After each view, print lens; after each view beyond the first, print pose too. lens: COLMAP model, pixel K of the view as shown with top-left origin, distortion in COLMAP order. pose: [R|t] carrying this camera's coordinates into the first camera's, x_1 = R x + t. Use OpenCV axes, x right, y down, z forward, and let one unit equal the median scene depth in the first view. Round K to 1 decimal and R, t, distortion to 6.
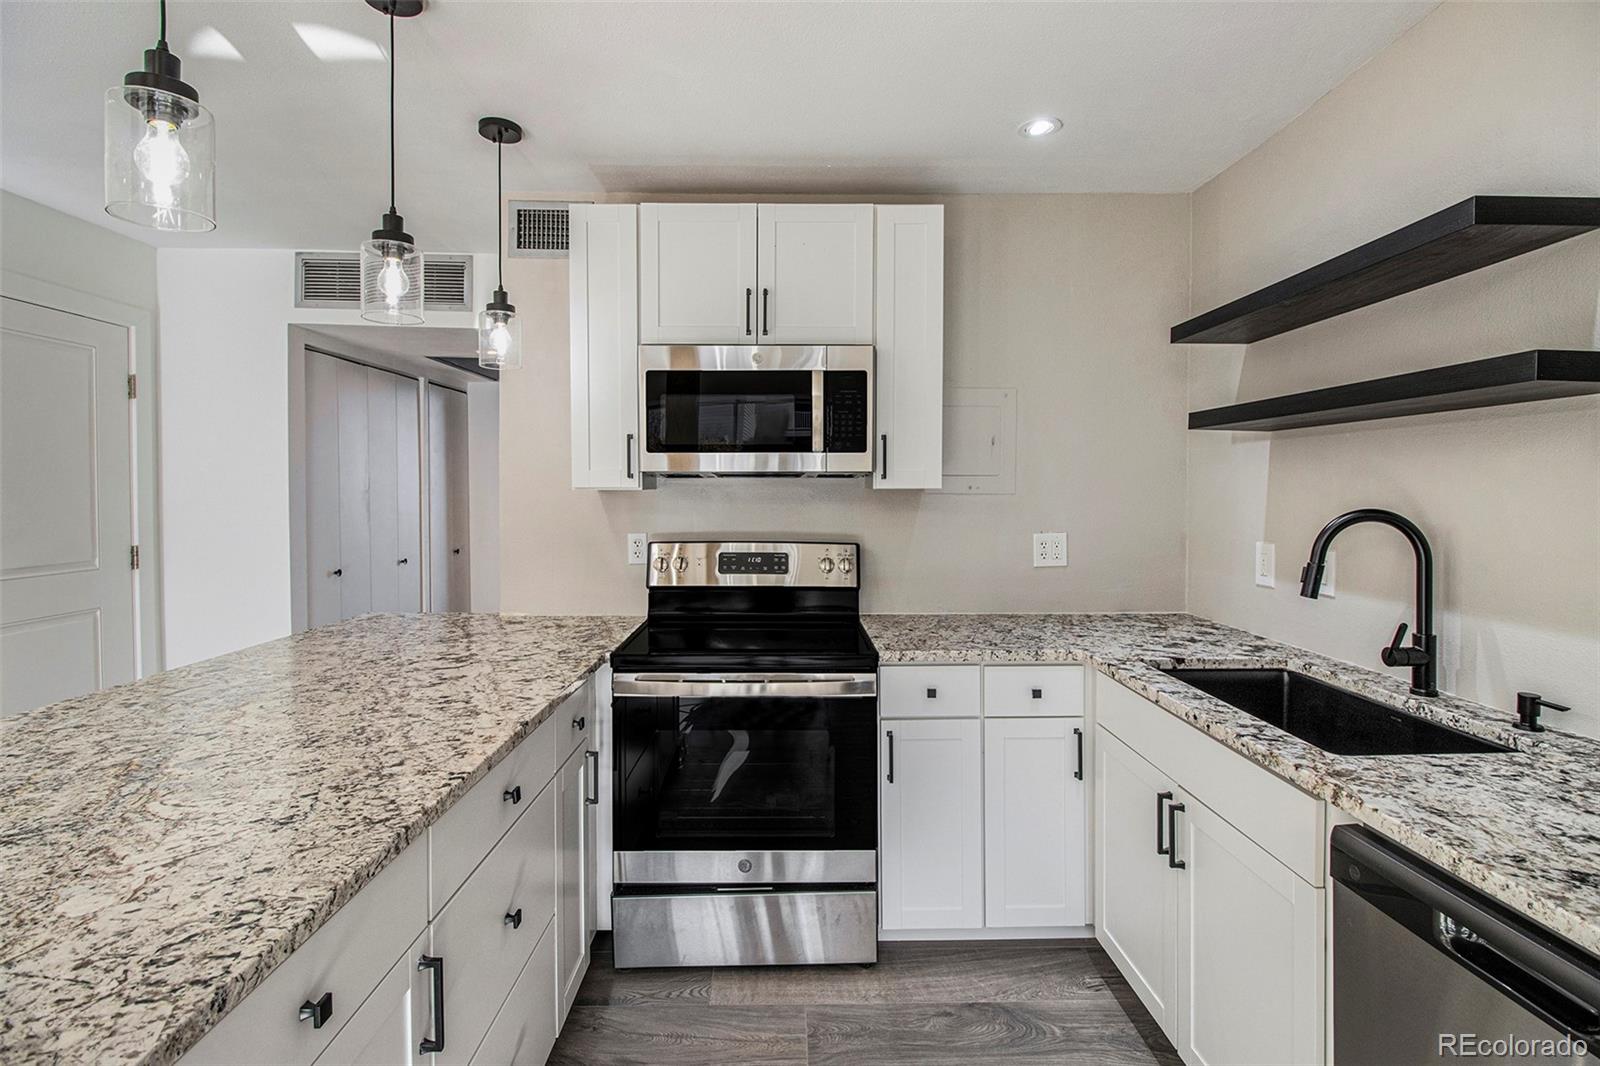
lens RADIAL K [[750.6, 0, 808.5], [0, 750.6, 508.3], [0, 0, 1]] dist [0.001472, -0.013041]
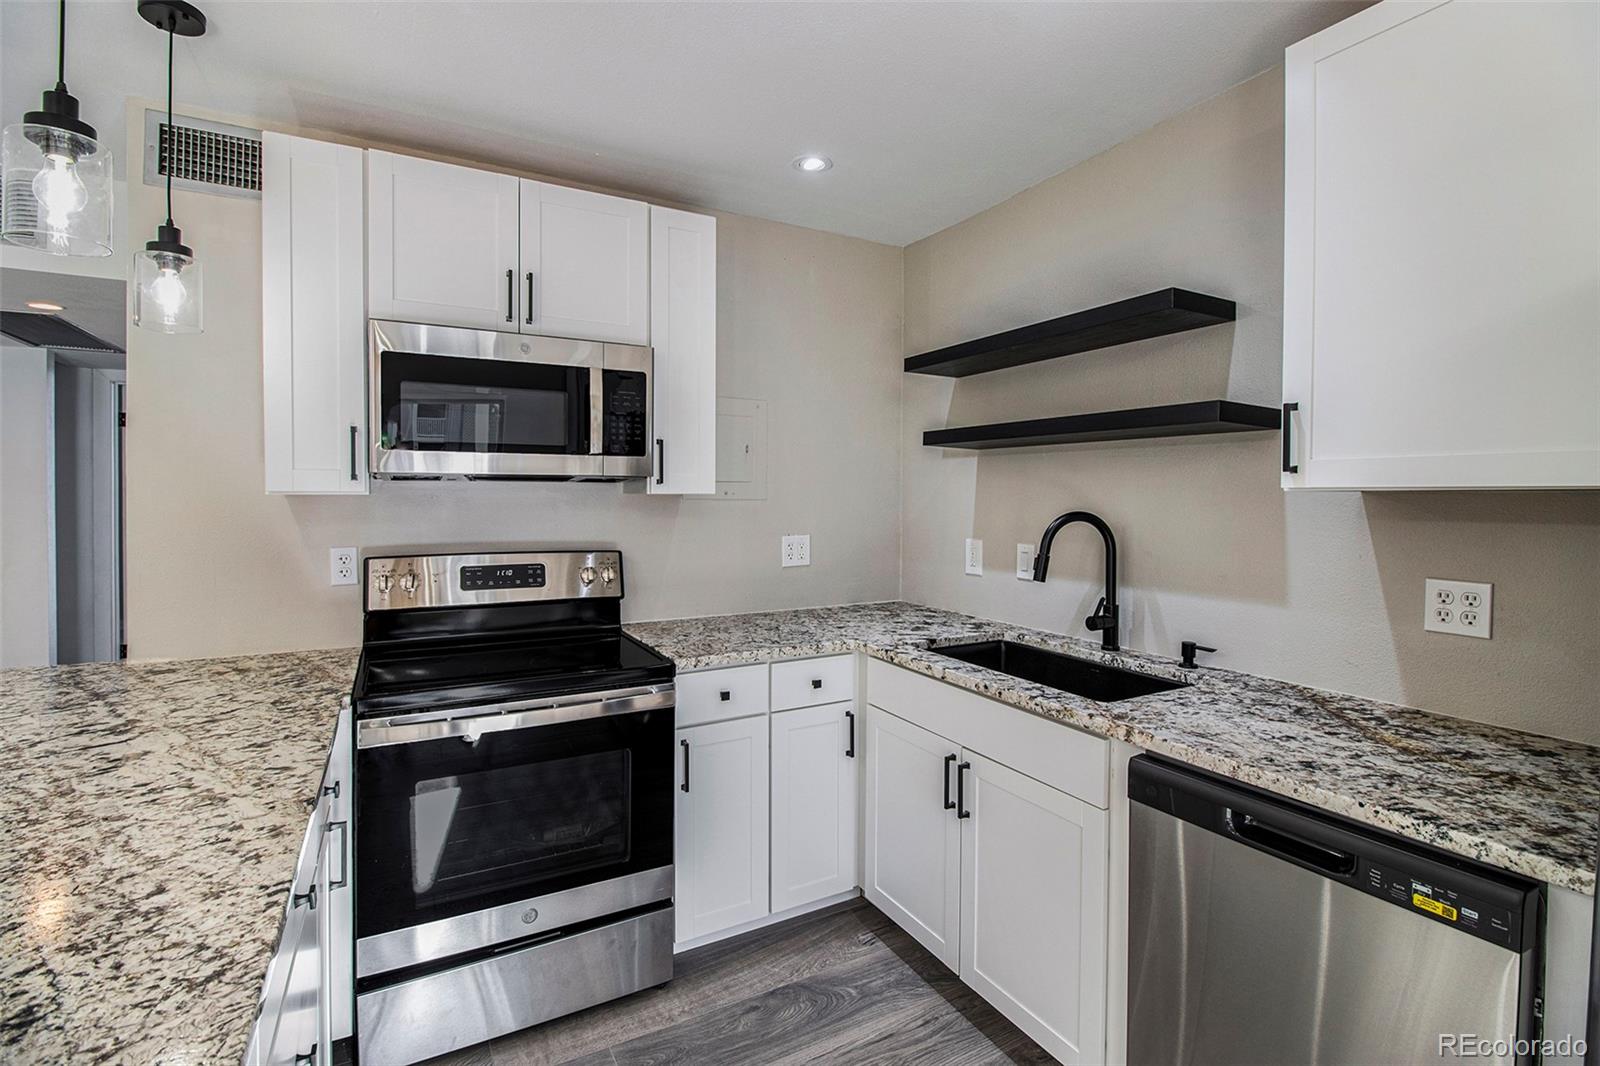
lens RADIAL K [[722.6, 0, 811.5], [0, 722.6, 507.3], [0, 0, 1]] dist [0.001865, -0.010978]
pose [[0.884804, -0.004891, 0.465938, -0.186879], [0.009008, 0.999938, -0.006609, -0.000927], [-0.465877, 0.010045, 0.884793, 0.080097]]
